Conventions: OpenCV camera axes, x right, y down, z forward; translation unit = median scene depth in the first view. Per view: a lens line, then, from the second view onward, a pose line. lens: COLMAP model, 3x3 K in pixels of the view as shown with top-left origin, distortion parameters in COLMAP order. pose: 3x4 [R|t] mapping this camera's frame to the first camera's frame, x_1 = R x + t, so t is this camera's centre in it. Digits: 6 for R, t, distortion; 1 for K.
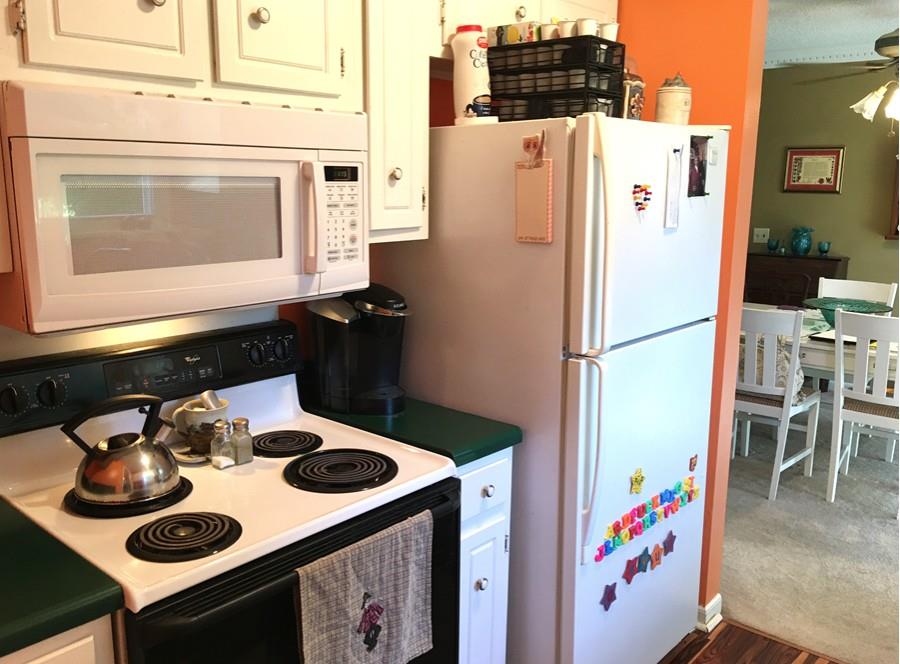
lens RADIAL K [[771.9, 0, 450.0], [0, 771.9, 332.0], [0, 0, 1]] dist [-0.005995, -0.009348]
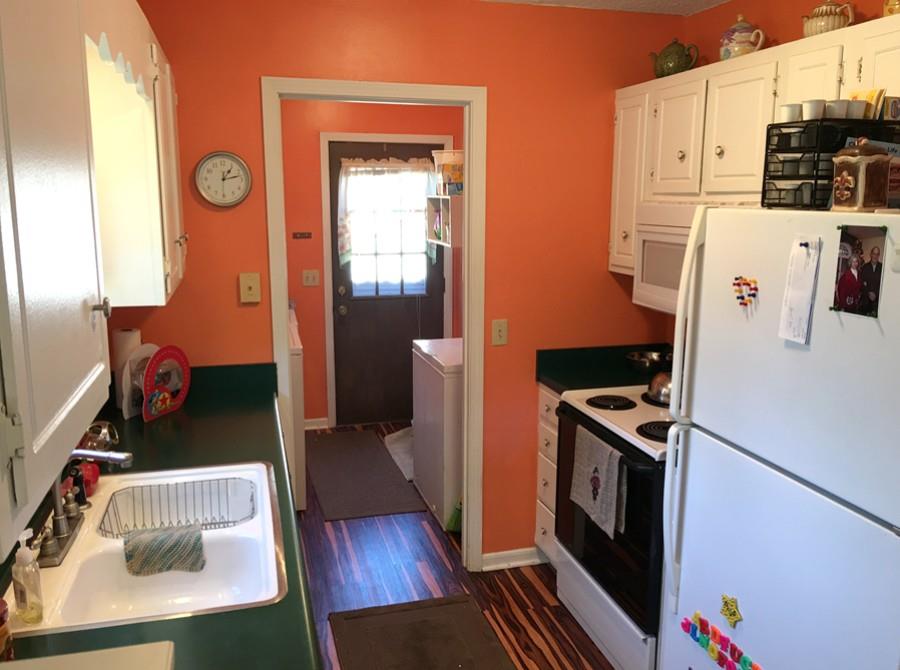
lens RADIAL K [[764.8, 0, 450.0], [0, 764.8, 335.0], [0, 0, 1]] dist [0.075008, -0.151989]
pose [[-0.542991, 0.141524, -0.827727, 1.196719], [-0.174048, 0.945324, 0.275807, -0.315067], [0.821503, 0.293825, -0.488671, 1.163502]]
